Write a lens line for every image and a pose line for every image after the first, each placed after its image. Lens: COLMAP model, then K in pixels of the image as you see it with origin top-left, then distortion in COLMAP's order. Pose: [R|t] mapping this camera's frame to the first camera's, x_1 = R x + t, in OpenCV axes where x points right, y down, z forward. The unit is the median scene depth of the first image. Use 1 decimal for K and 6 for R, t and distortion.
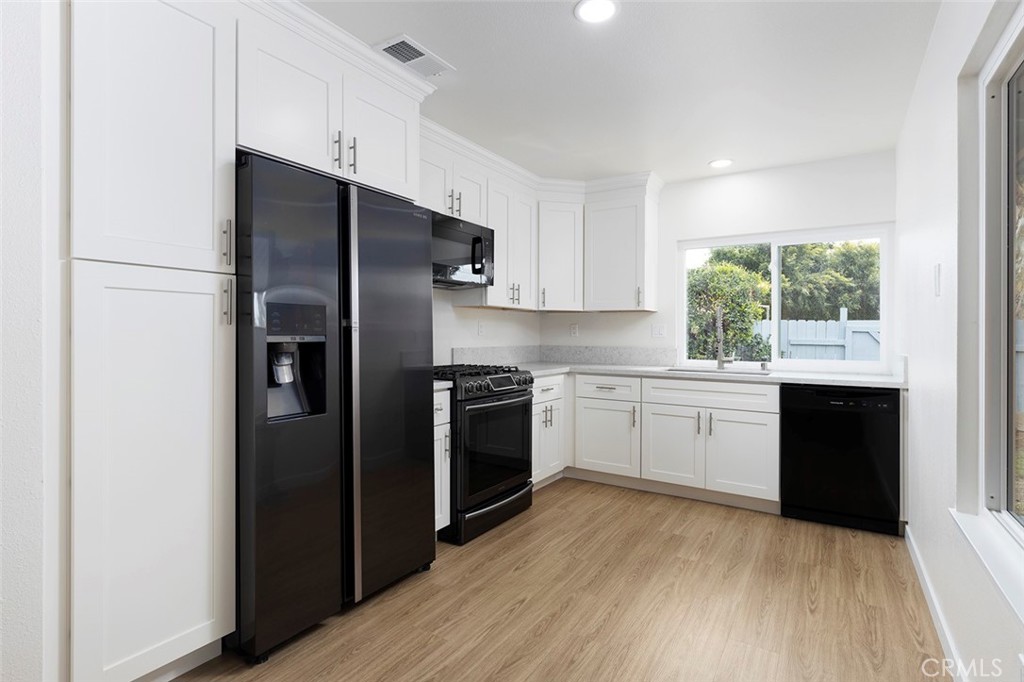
lens RADIAL K [[519.7, 0, 512.3], [0, 519.7, 333.1], [0, 0, 1]] dist [0.005364, -0.002219]
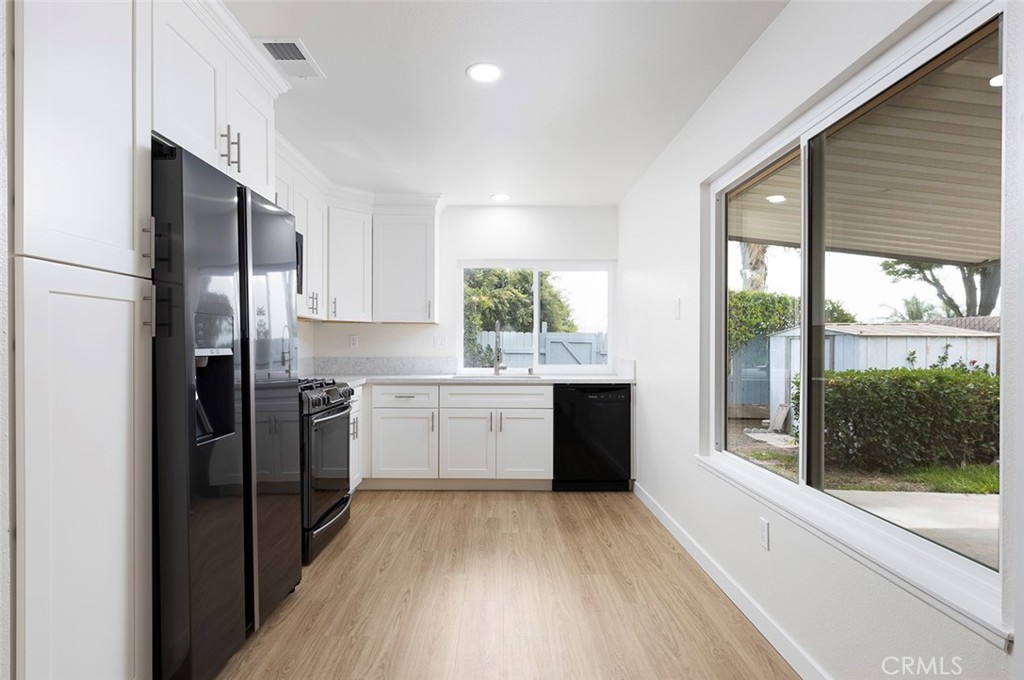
lens RADIAL K [[557.6, 0, 511.5], [0, 557.6, 345.9], [0, 0, 1]] dist [0.005105, -0.001042]
pose [[0.839899, -0.005161, 0.542717, -0.293937], [0.002626, 0.999982, 0.005445, -0.002260], [-0.542736, -0.003148, 0.839898, -0.063614]]
